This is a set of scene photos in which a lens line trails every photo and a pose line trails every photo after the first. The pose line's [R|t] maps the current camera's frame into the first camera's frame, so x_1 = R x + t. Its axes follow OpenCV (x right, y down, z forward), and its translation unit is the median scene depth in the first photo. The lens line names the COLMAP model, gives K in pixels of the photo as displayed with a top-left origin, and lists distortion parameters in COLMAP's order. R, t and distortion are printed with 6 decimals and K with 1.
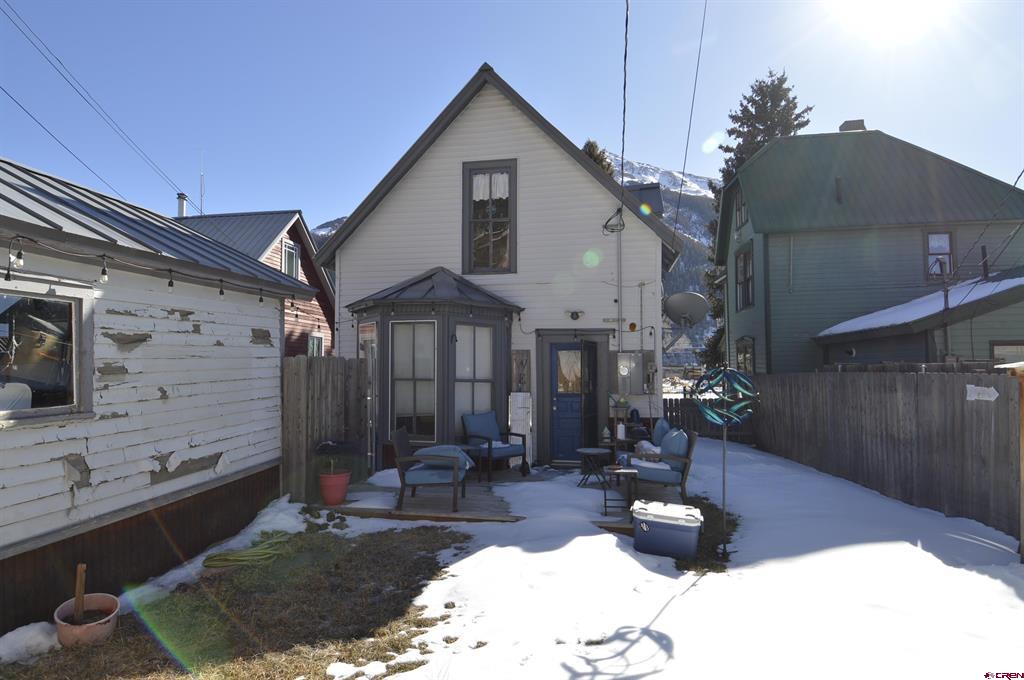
lens RADIAL K [[542.1, 0, 500.1], [0, 542.1, 340.3], [0, 0, 1]] dist [0.056924, -0.059612]
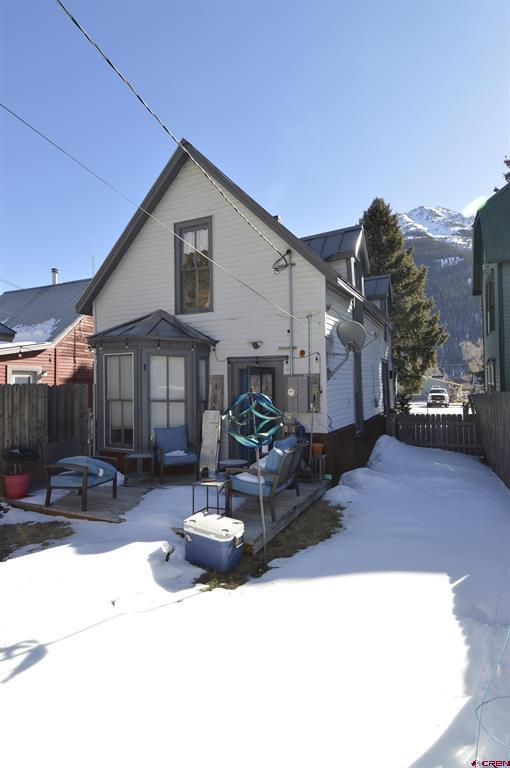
lens RADIAL K [[406.6, 0, 255.9], [0, 406.6, 376.0], [0, 0, 1]] dist [0.056924, -0.059612]
pose [[0.970424, -0.015115, -0.240933, 0.355705], [0.020942, 0.999546, 0.021644, 0.002030], [0.240496, -0.026050, 0.970300, 0.146812]]
